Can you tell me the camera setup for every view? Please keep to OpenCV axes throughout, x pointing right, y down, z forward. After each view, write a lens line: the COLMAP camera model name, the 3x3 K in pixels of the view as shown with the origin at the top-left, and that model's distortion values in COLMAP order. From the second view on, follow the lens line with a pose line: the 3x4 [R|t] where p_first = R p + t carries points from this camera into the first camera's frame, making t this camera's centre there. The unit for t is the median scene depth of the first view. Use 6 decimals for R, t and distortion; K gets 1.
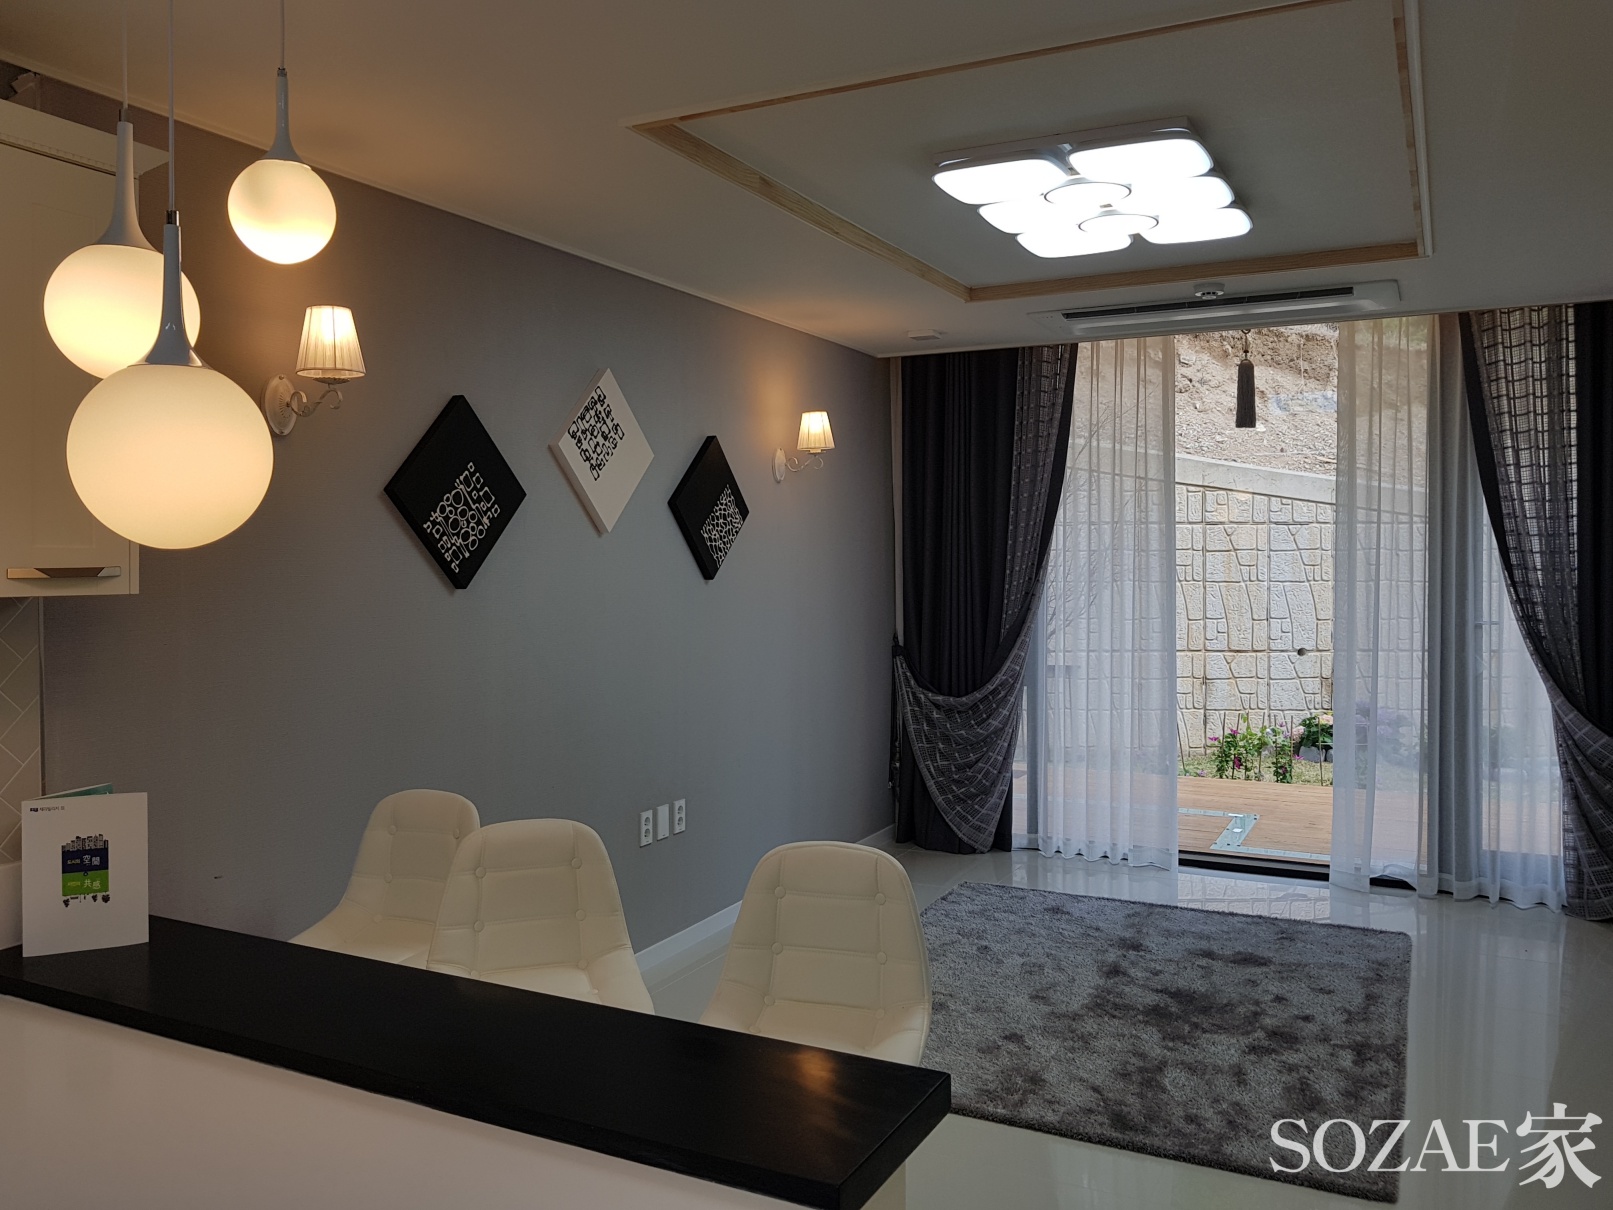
lens RADIAL K [[1266.0, 0, 808.3], [0, 1266.0, 597.2], [0, 0, 1]] dist [-0.006257, -0.007390]
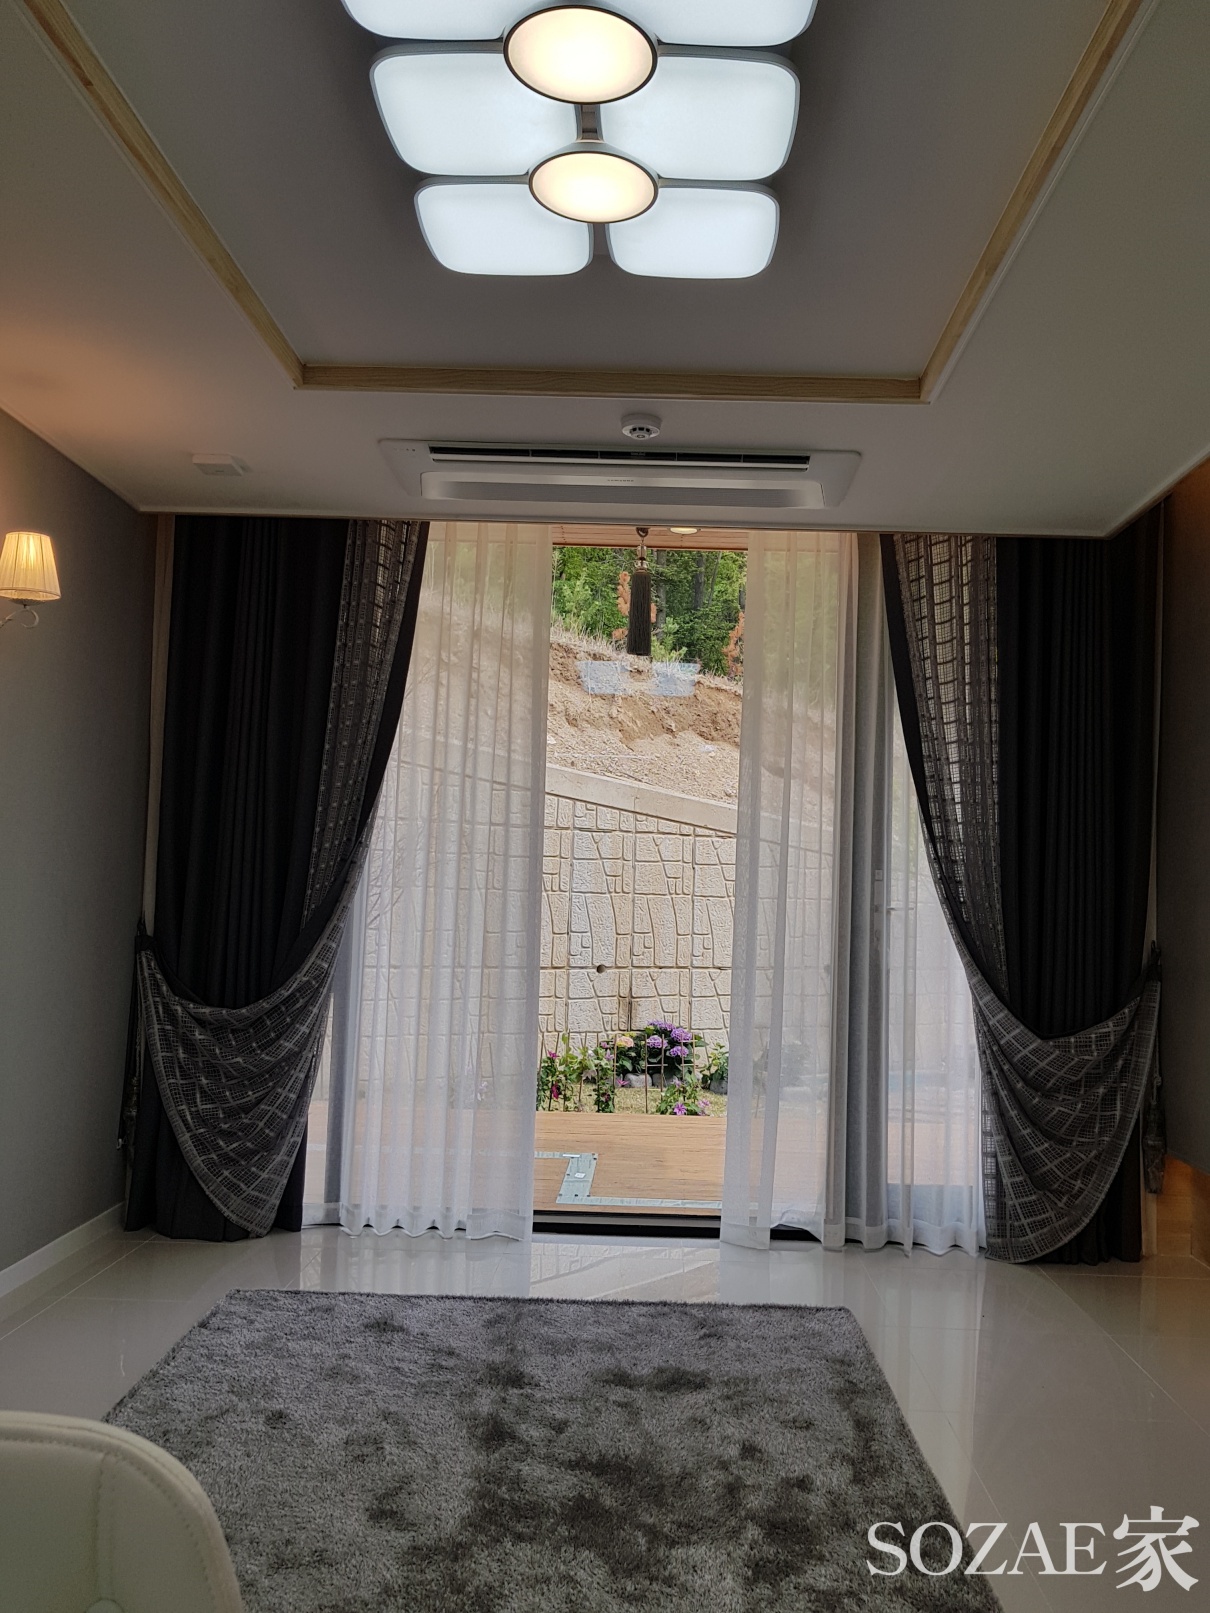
lens RADIAL K [[1201.1, 0, 622.2], [0, 1201.1, 813.6], [0, 0, 1]] dist [0.001785, -0.009130]
pose [[0.897440, 0.060989, 0.436901, 0.016854], [-0.015025, 0.994048, -0.107899, 0.045183], [-0.440881, 0.090269, 0.893015, 0.345331]]
